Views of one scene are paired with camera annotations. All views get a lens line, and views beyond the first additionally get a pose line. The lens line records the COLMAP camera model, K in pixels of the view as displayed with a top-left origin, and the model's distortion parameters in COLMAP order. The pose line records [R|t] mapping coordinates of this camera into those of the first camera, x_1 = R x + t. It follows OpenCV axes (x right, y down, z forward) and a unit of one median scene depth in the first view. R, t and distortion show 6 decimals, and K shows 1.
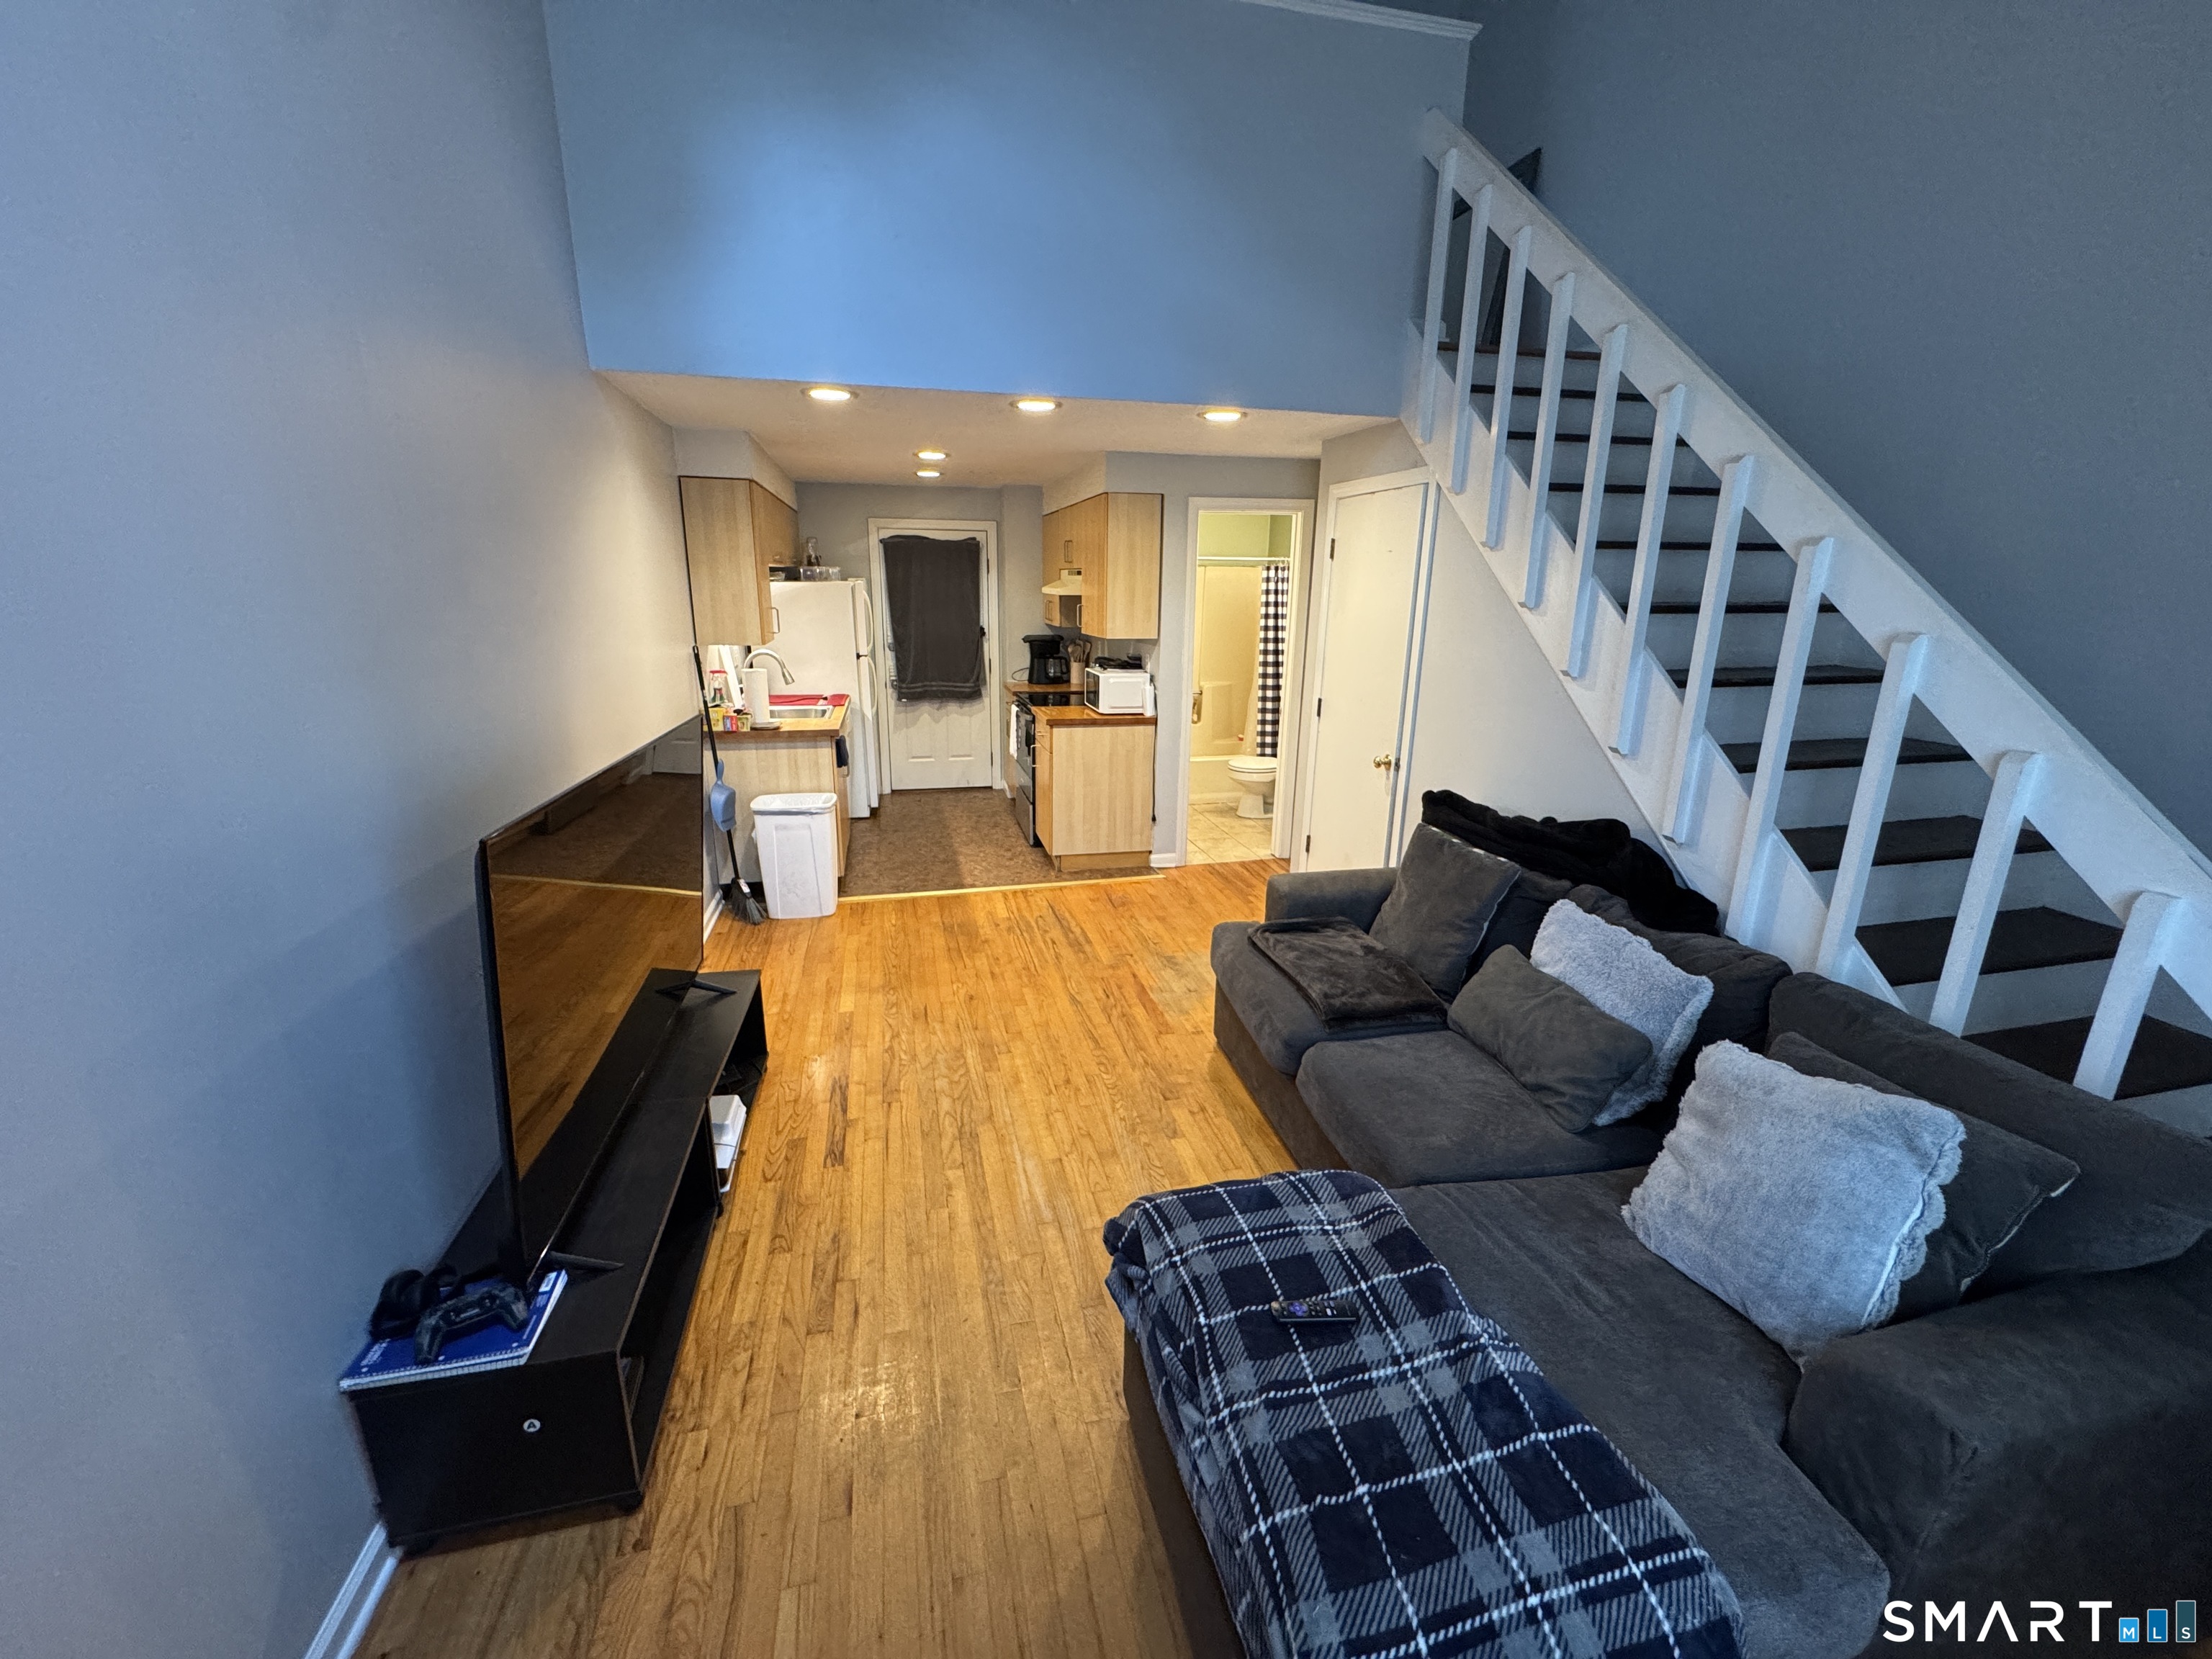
lens RADIAL K [[879.2, 0, 1107.3], [0, 879.2, 828.6], [0, 0, 1]] dist [-0.003264, -0.000810]
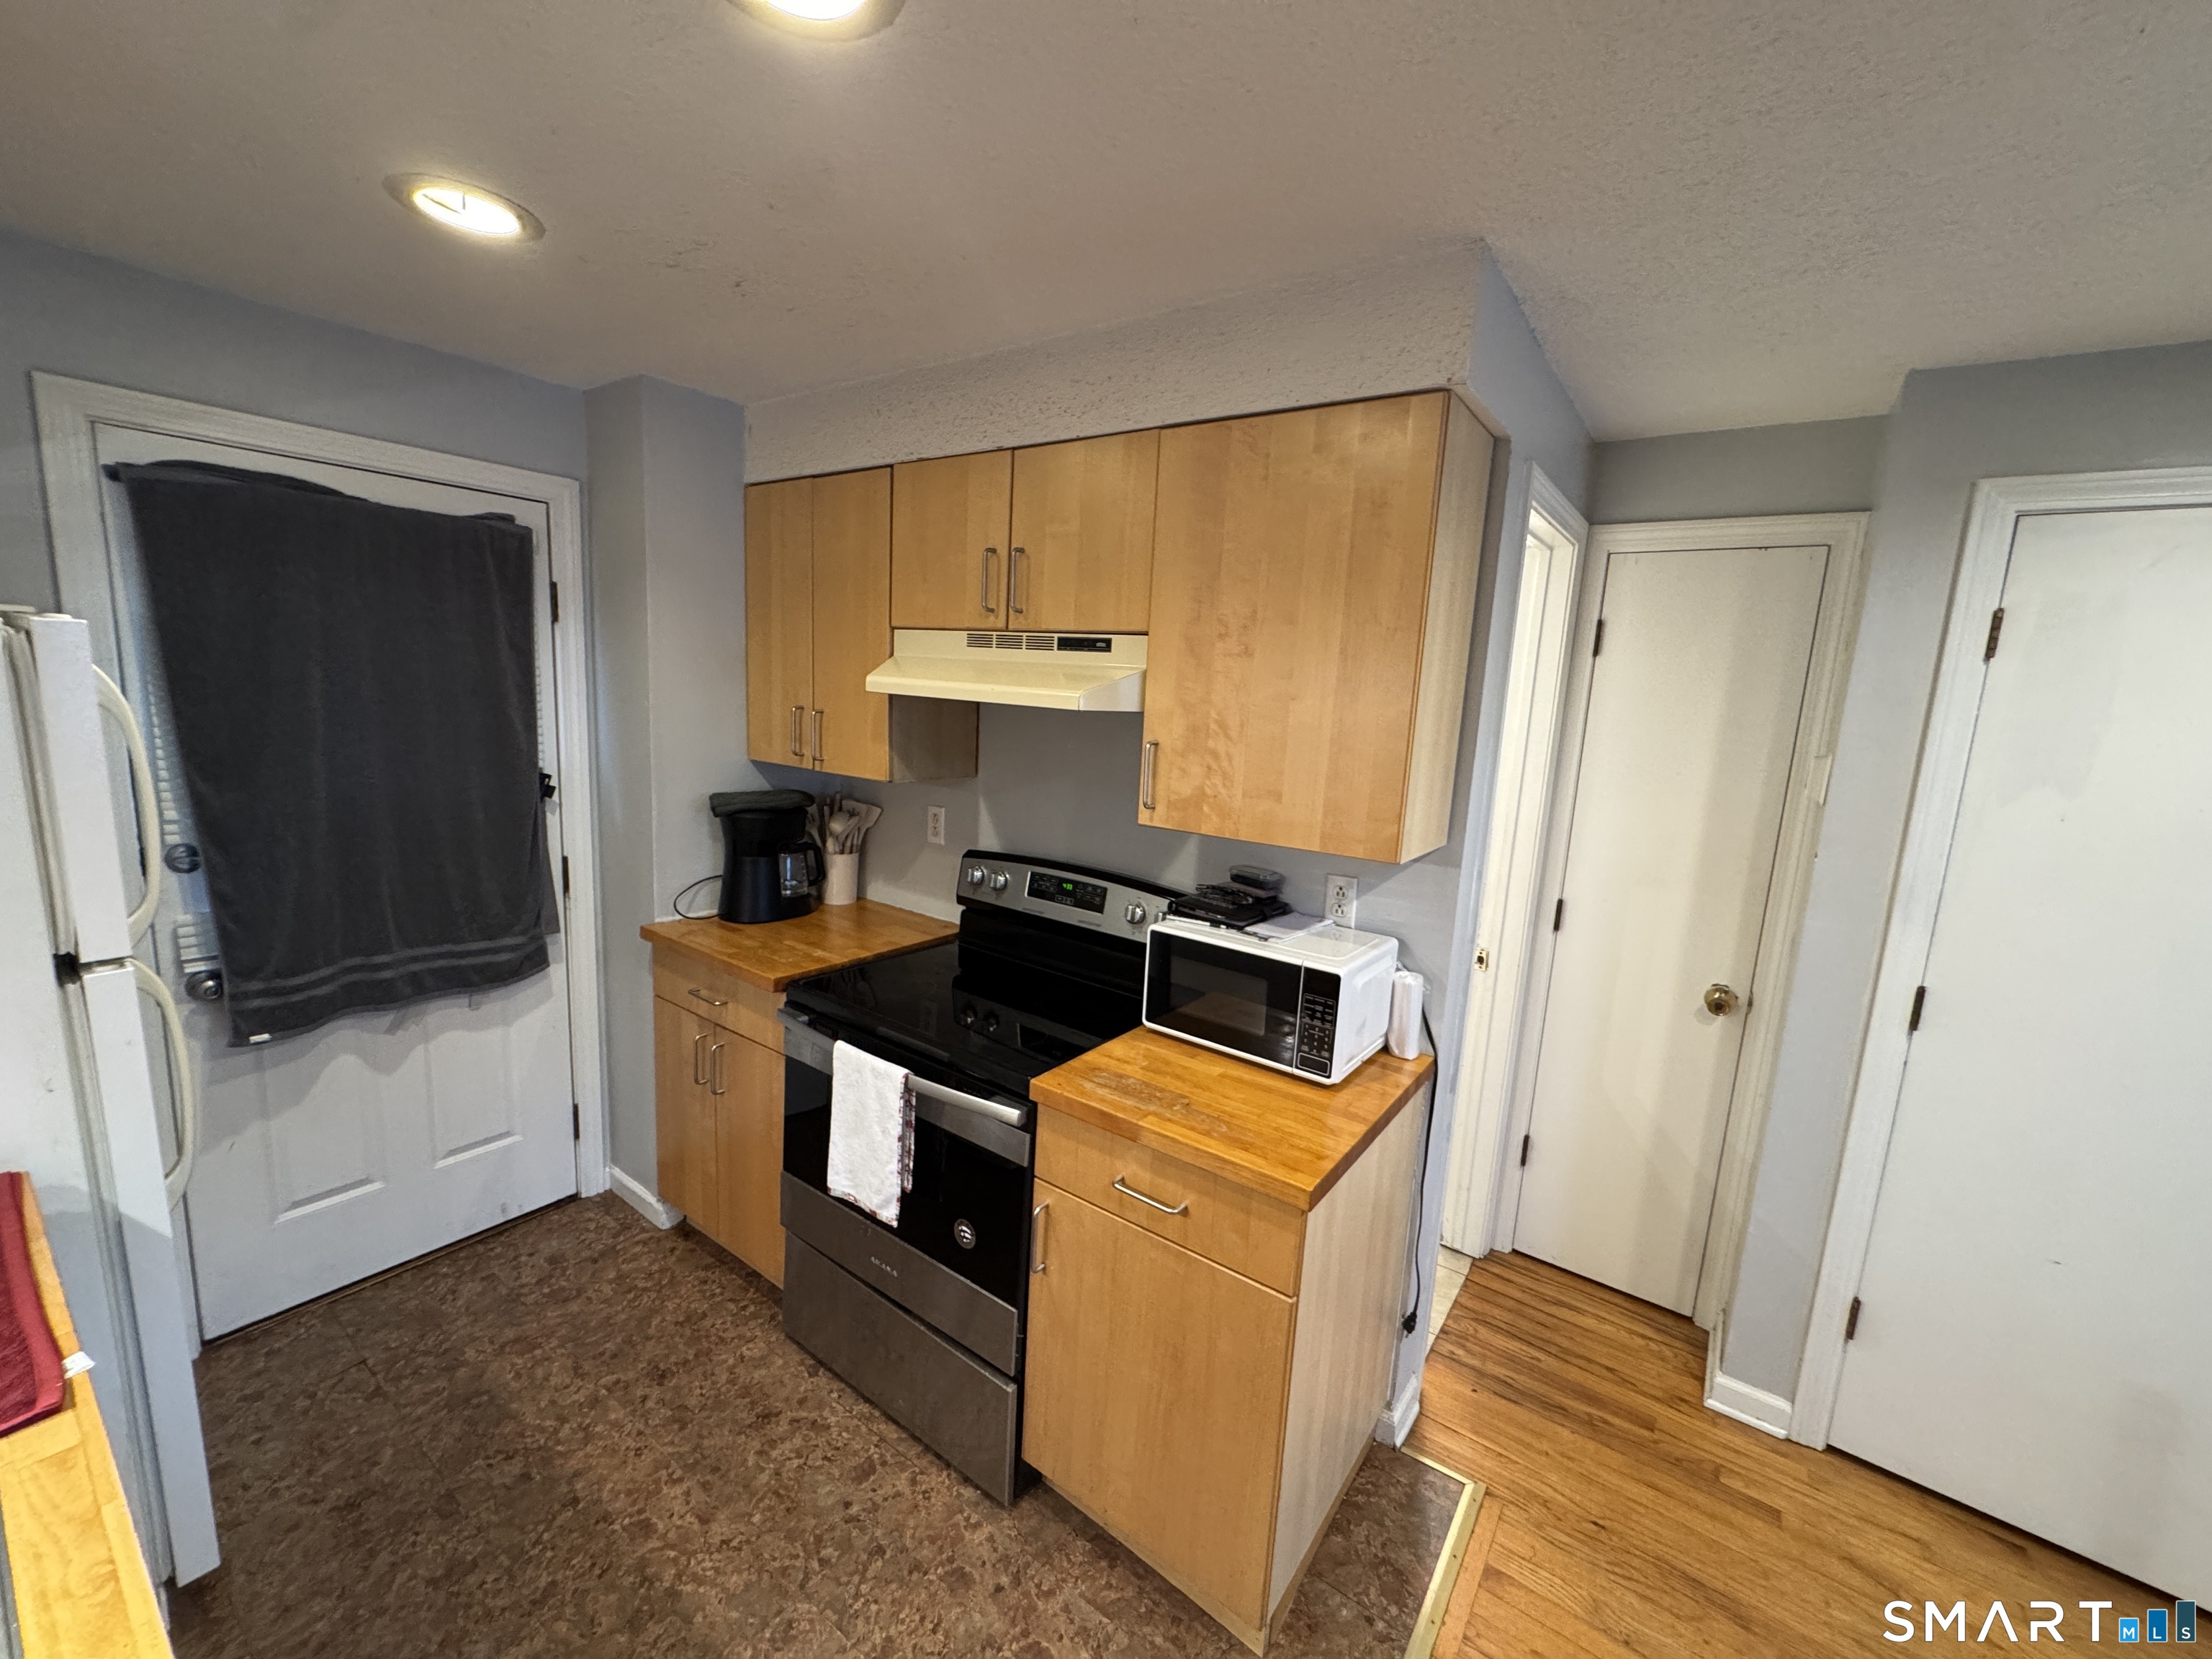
lens RADIAL K [[879.2, 0, 1108.1], [0, 879.2, 828.9], [0, 0, 1]] dist [-0.003264, -0.000810]
pose [[0.759661, -0.075856, 0.645880, -0.244499], [0.129679, 0.990897, -0.036146, -0.203912], [-0.637258, 0.111216, 0.762583, 0.733089]]
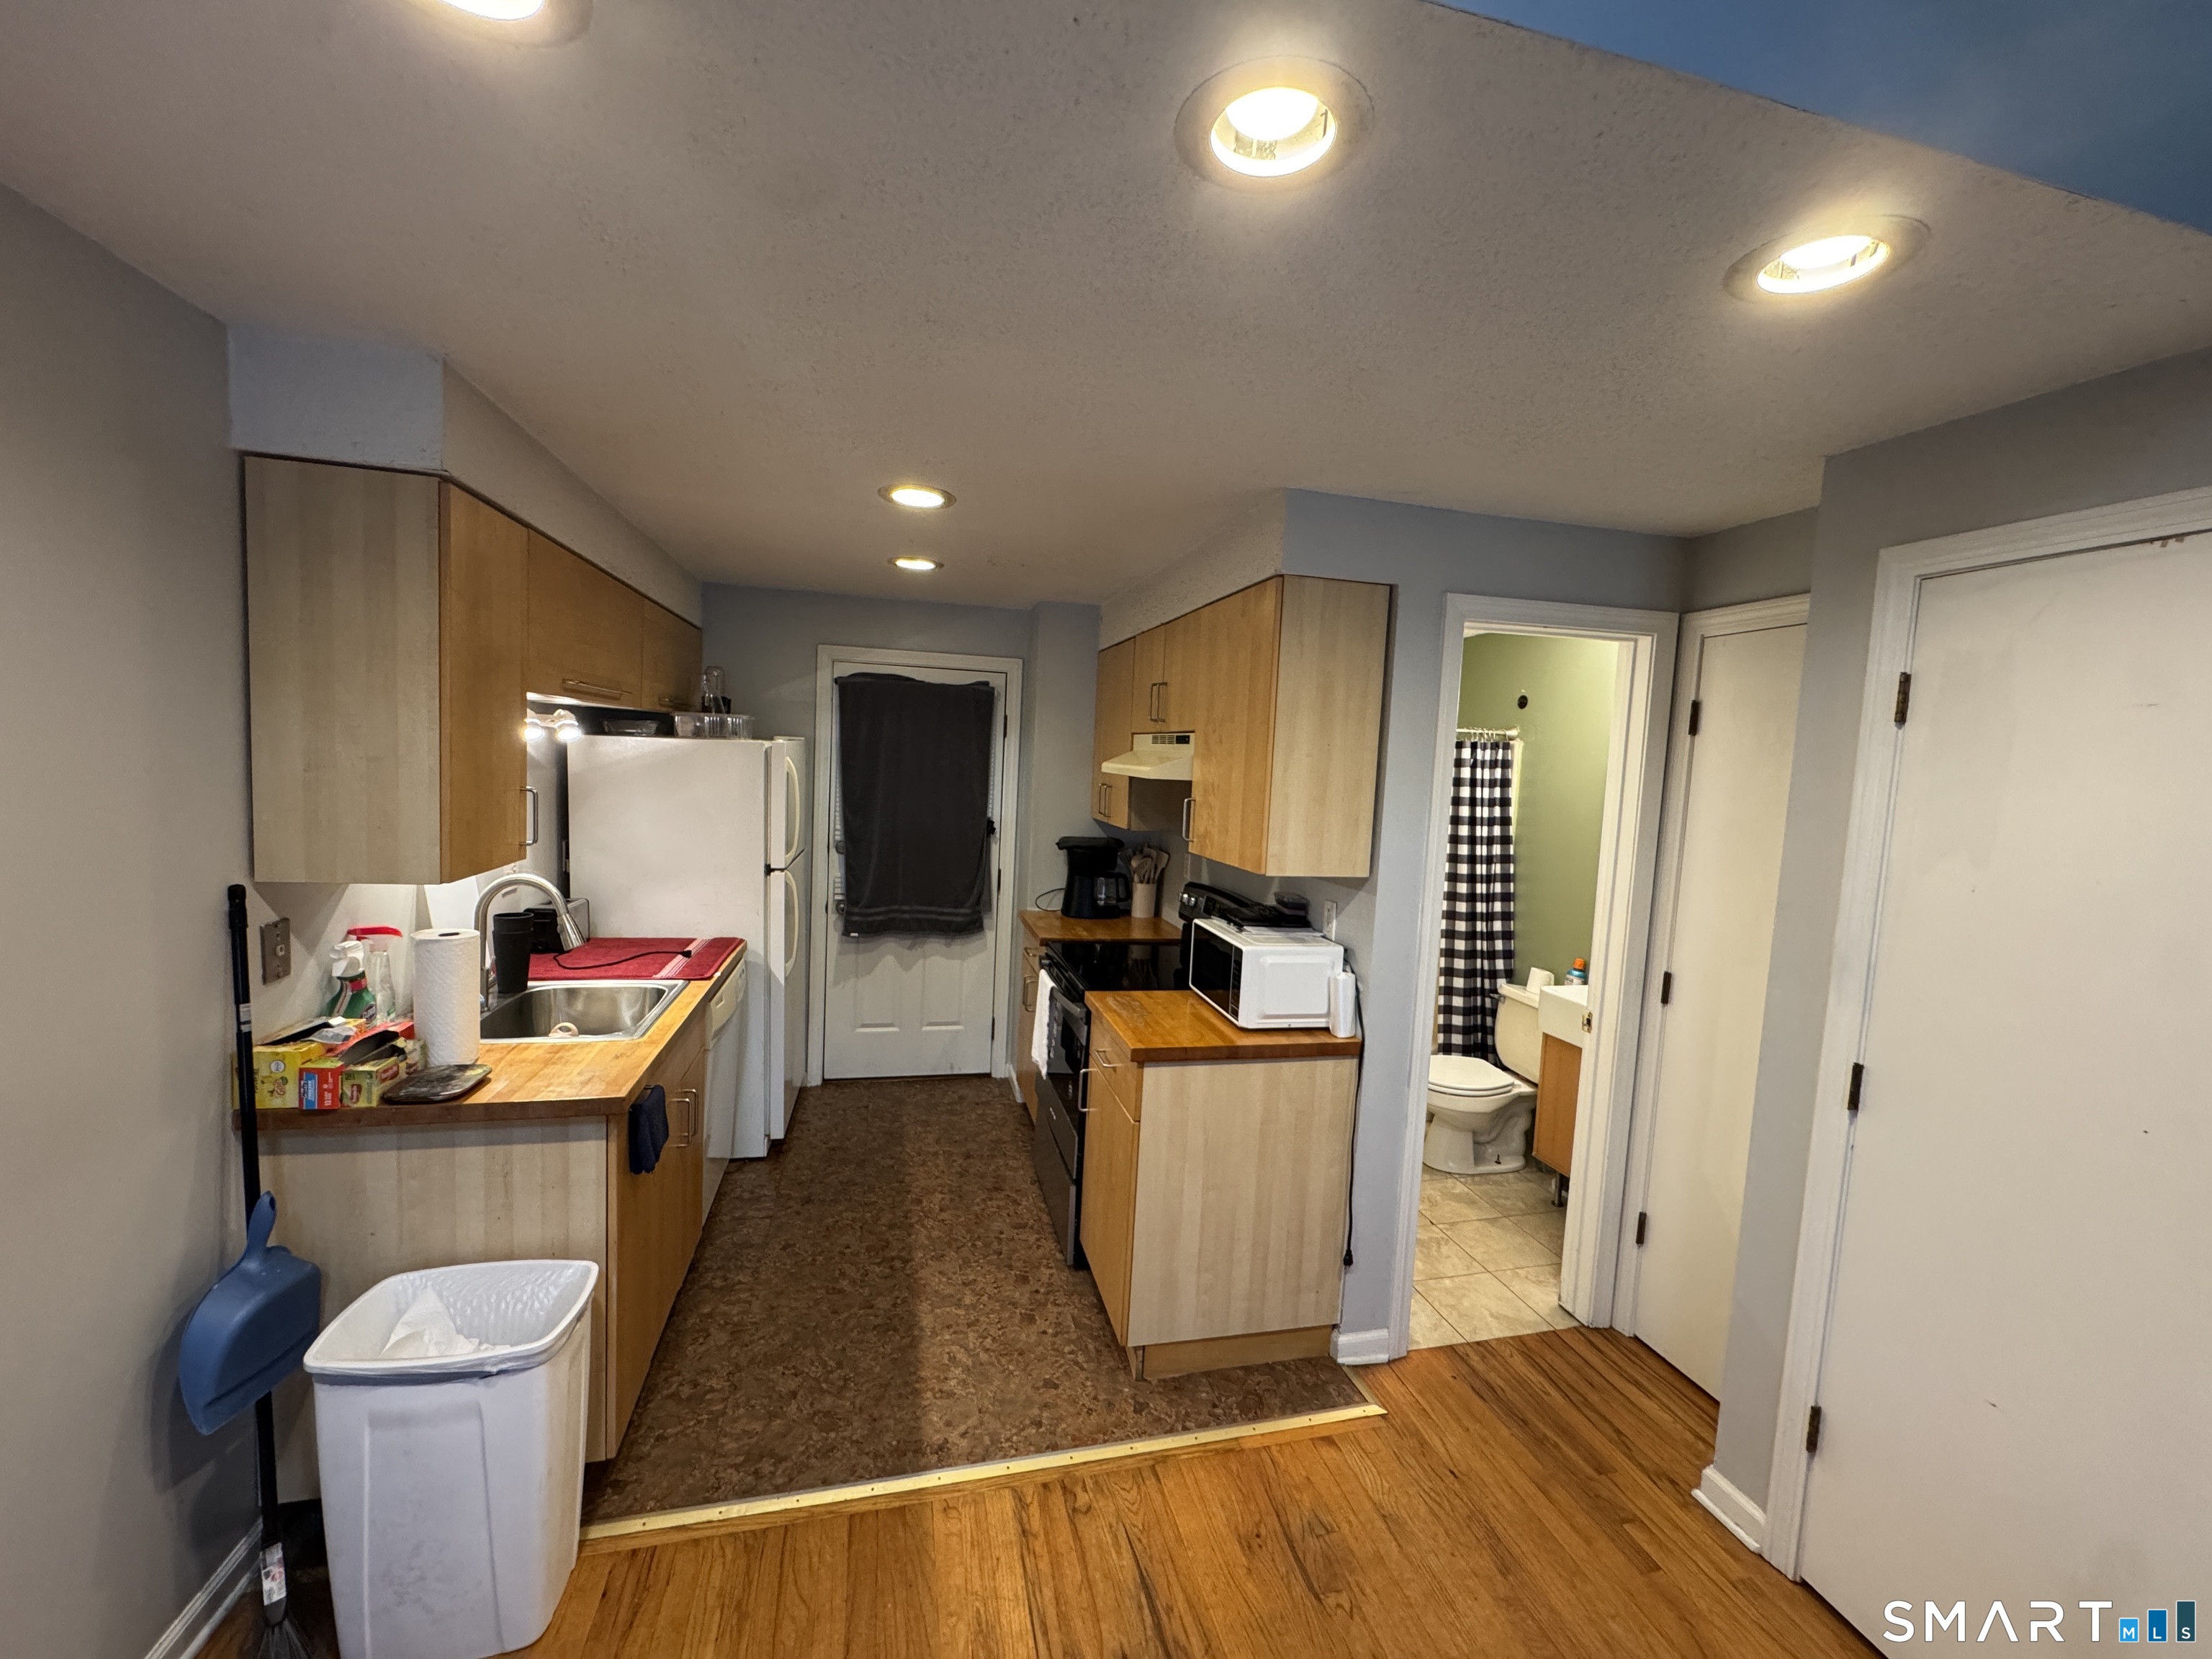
lens RADIAL K [[879.2, 0, 1106.0], [0, 879.2, 832.4], [0, 0, 1]] dist [-0.003264, -0.000810]
pose [[0.999382, 0.034541, 0.006563, -0.079062], [-0.032720, 0.982012, -0.185962, -0.132252], [-0.012868, 0.185632, 0.982535, 0.478522]]
